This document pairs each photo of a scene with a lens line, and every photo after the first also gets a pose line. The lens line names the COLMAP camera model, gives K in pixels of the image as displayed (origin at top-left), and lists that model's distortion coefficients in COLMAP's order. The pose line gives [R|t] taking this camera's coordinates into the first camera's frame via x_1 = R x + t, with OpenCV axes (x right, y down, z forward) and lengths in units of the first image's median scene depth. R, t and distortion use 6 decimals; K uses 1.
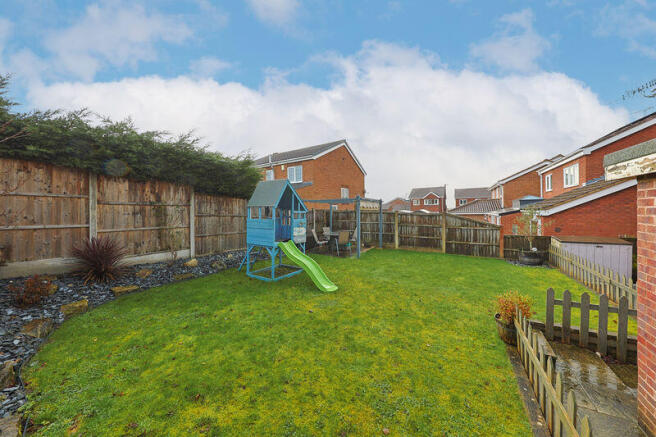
lens RADIAL K [[222.6, 0, 328.8], [0, 222.6, 211.8], [0, 0, 1]] dist [-0.013886, -0.000063]
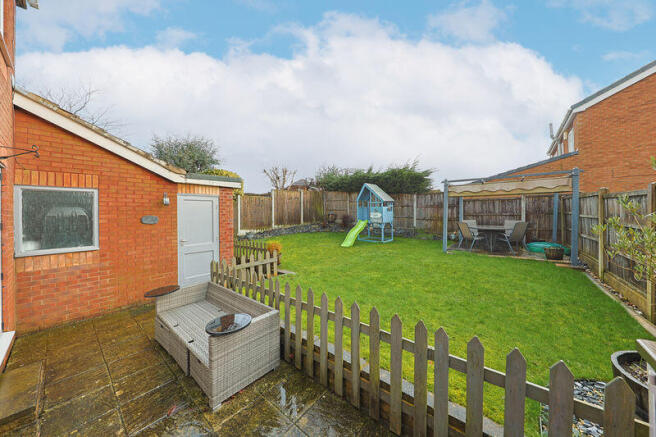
lens RADIAL K [[222.6, 0, 328.8], [0, 222.6, 211.8], [0, 0, 1]] dist [-0.013886, -0.000063]
pose [[-0.174733, 0.010838, -0.984556, 1.052575], [0.013585, 0.999871, 0.008596, 0.035984], [0.984522, -0.011873, -0.174857, 0.705949]]
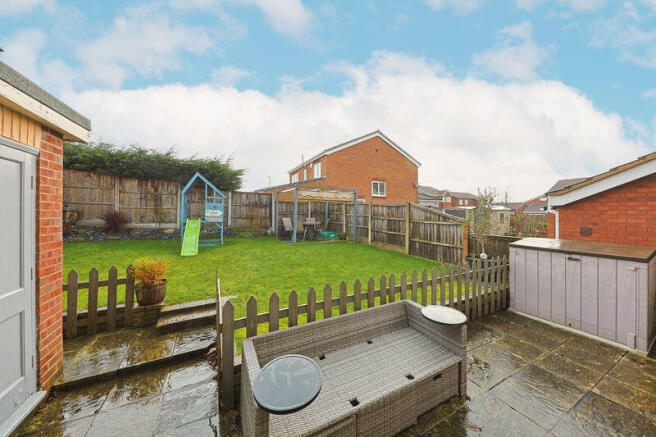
lens RADIAL K [[222.6, 0, 328.8], [0, 222.6, 211.8], [0, 0, 1]] dist [-0.013886, -0.000063]
pose [[0.849790, 0.020296, -0.526730, 0.814638], [-0.021832, 0.999756, 0.003300, 0.046737], [0.526669, 0.008696, 0.850026, 0.199592]]
